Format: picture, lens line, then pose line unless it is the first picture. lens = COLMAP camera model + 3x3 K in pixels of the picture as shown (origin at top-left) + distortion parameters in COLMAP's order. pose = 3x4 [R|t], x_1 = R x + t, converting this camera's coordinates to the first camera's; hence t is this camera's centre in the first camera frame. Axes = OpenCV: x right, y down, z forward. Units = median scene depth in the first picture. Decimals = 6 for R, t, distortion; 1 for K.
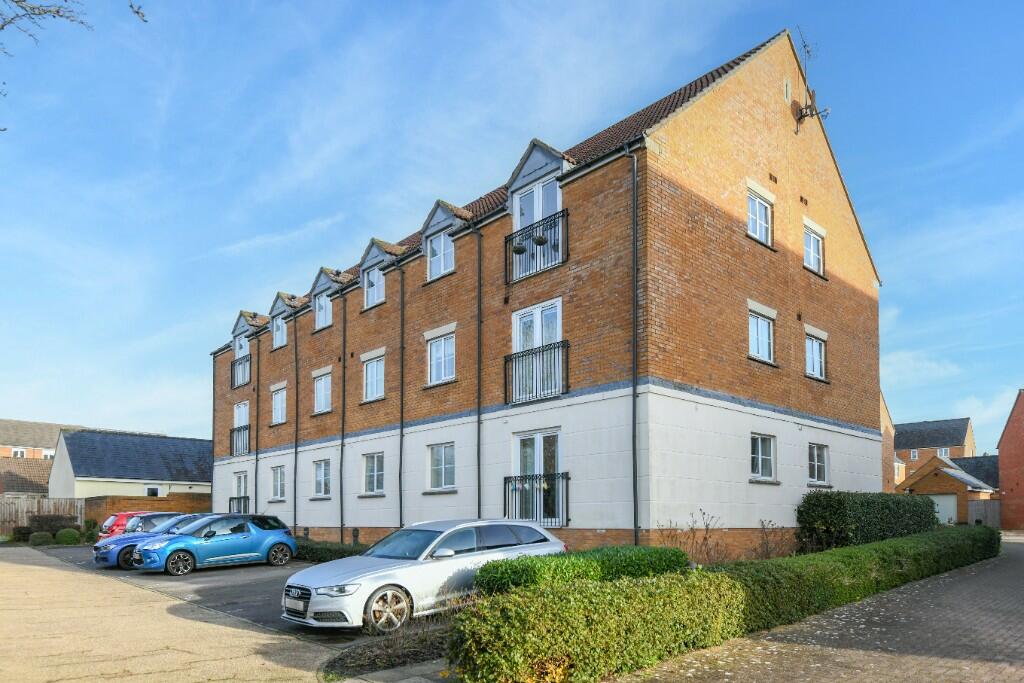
lens RADIAL K [[651.6, 0, 512.0], [0, 651.6, 341.5], [0, 0, 1]] dist [-0.000509, 0.000503]
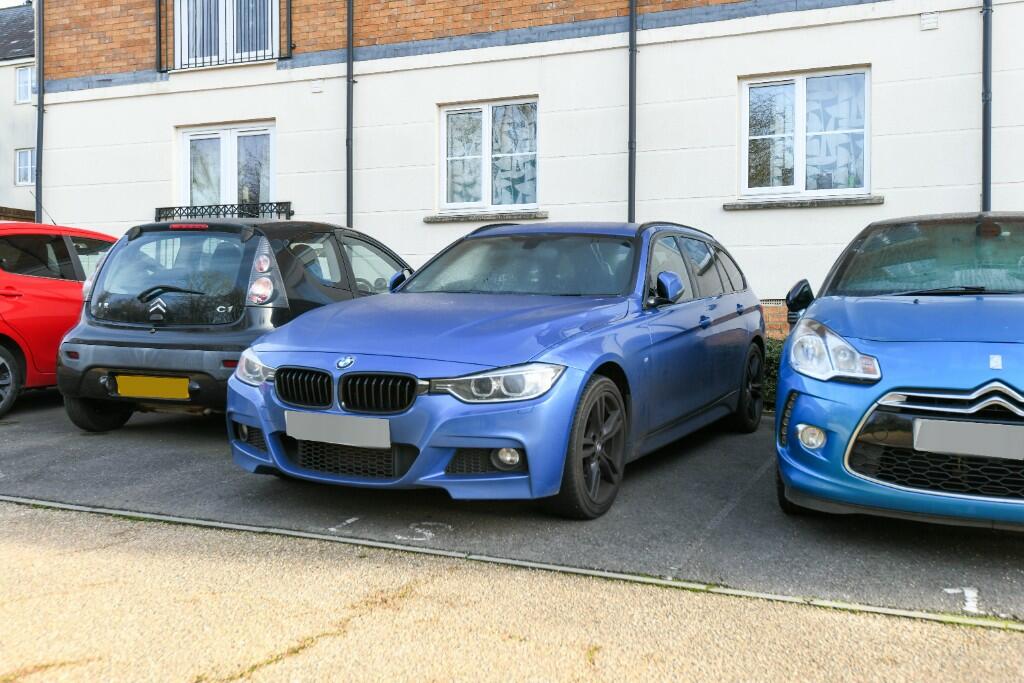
lens RADIAL K [[1071.1, 0, 512.0], [0, 1071.1, 341.5], [0, 0, 1]] dist [0.007485, -0.002289]
pose [[0.932593, -0.017491, 0.360505, -0.209083], [-0.097149, 0.949797, 0.297400, 0.059768], [-0.347608, -0.312376, 0.884076, 0.211772]]
